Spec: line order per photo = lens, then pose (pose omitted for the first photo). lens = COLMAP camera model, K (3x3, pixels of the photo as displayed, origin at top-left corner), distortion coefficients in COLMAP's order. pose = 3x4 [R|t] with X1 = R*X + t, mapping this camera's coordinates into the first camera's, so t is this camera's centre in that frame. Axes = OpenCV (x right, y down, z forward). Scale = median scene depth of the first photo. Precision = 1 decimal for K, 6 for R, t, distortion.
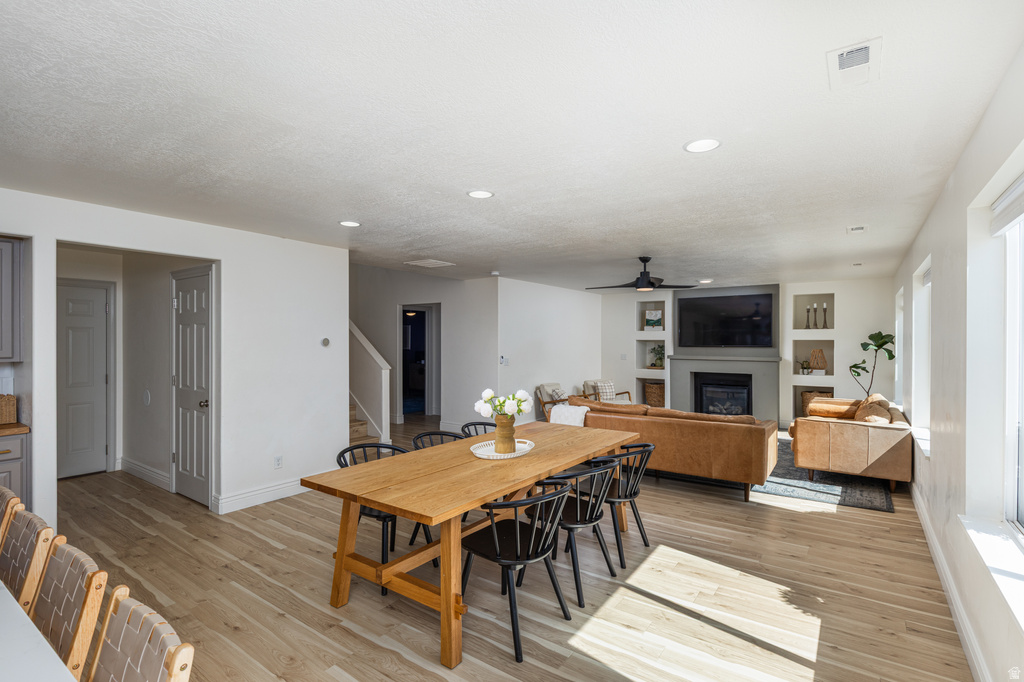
lens RADIAL K [[487.0, 0, 516.4], [0, 487.0, 339.7], [0, 0, 1]] dist [-0.001773, -0.000332]
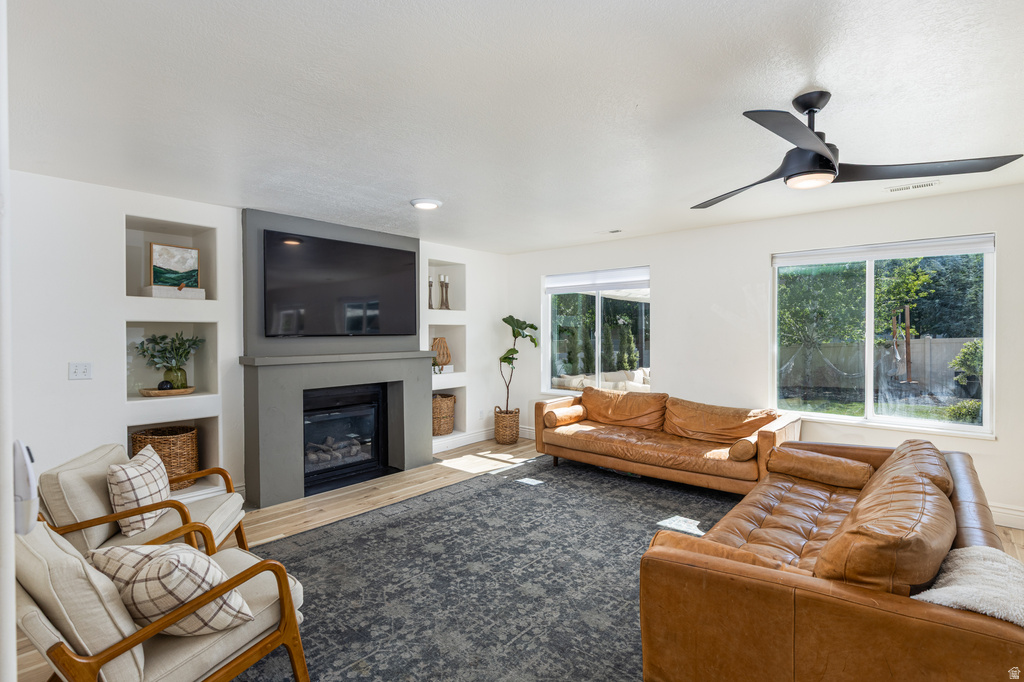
lens RADIAL K [[487.0, 0, 516.4], [0, 487.0, 339.7], [0, 0, 1]] dist [-0.001773, -0.000332]
pose [[0.102269, -0.015027, 0.994643, -0.097350], [0.003797, 0.999885, 0.014715, 0.011836], [-0.994750, 0.002272, 0.102314, 0.797700]]
